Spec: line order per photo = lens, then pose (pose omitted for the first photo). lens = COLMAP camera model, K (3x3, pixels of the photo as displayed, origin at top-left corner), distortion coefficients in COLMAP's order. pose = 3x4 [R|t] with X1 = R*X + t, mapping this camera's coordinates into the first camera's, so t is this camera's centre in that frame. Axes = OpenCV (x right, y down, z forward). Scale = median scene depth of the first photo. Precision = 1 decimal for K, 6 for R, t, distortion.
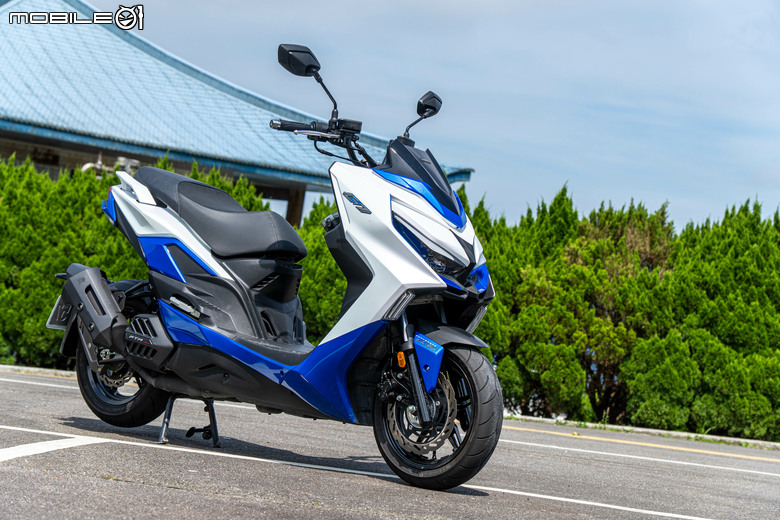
lens RADIAL K [[1578.8, 0, 390.0], [0, 1578.8, 260.0], [0, 0, 1]] dist [-0.018392, 0.231511]
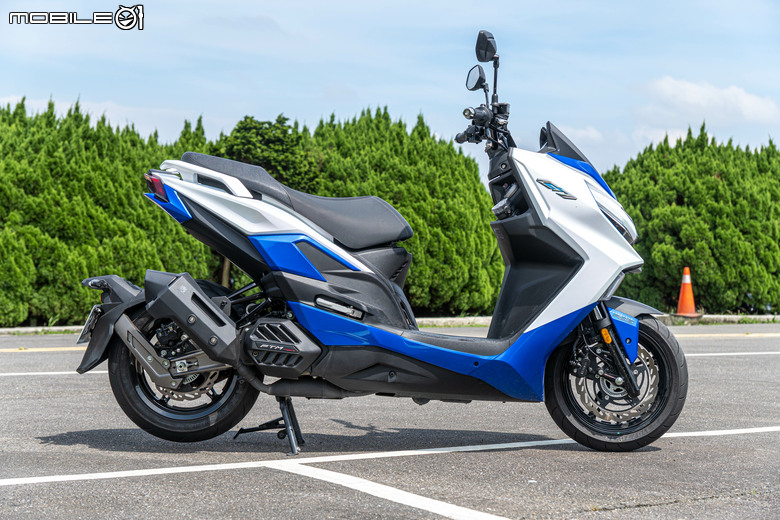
lens RADIAL K [[1507.2, 0, 390.0], [0, 1507.2, 260.0], [0, 0, 1]] dist [-0.274271, -0.059179]
pose [[0.806473, -0.106799, 0.581545, -0.614763], [0.052964, 0.992646, 0.108848, -0.092949], [-0.588893, -0.056982, 0.806200, 0.257400]]
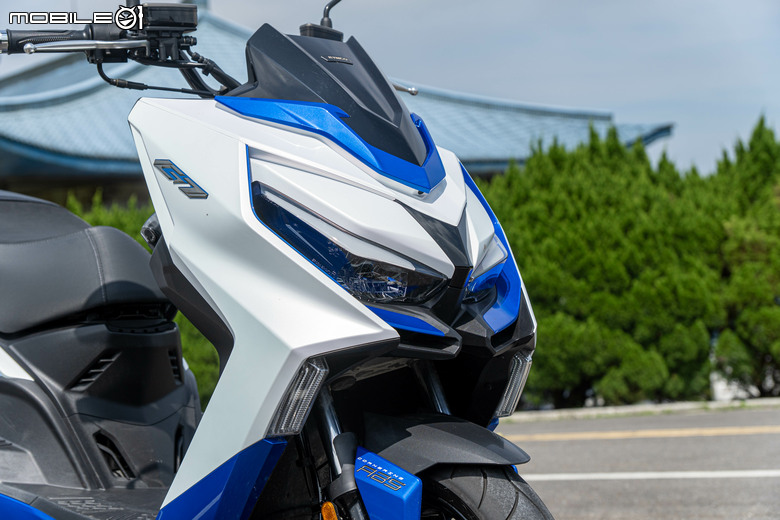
lens RADIAL K [[1548.3, 0, 390.0], [0, 1548.3, 260.0], [0, 0, 1]] dist [0.018224, 0.239765]
pose [[0.973622, -0.174997, -0.146411, 0.086638], [0.175818, 0.984395, -0.007416, -0.000414], [0.145424, -0.018521, 0.989196, 0.531229]]
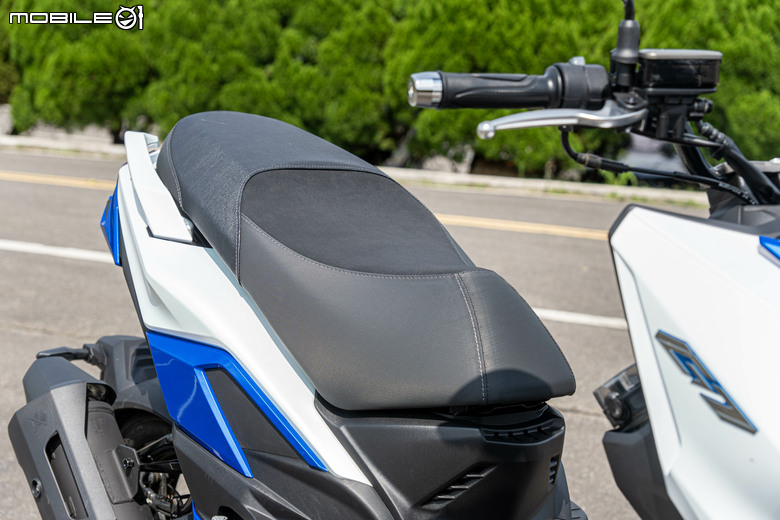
lens RADIAL K [[1578.8, 0, 390.0], [0, 1578.8, 260.0], [0, 0, 1]] dist [-0.018392, 0.231511]
pose [[0.970513, -0.010386, -0.240824, -0.006758], [0.056414, 0.981112, 0.185033, -0.103043], [0.234354, -0.193163, 0.952768, 0.658743]]
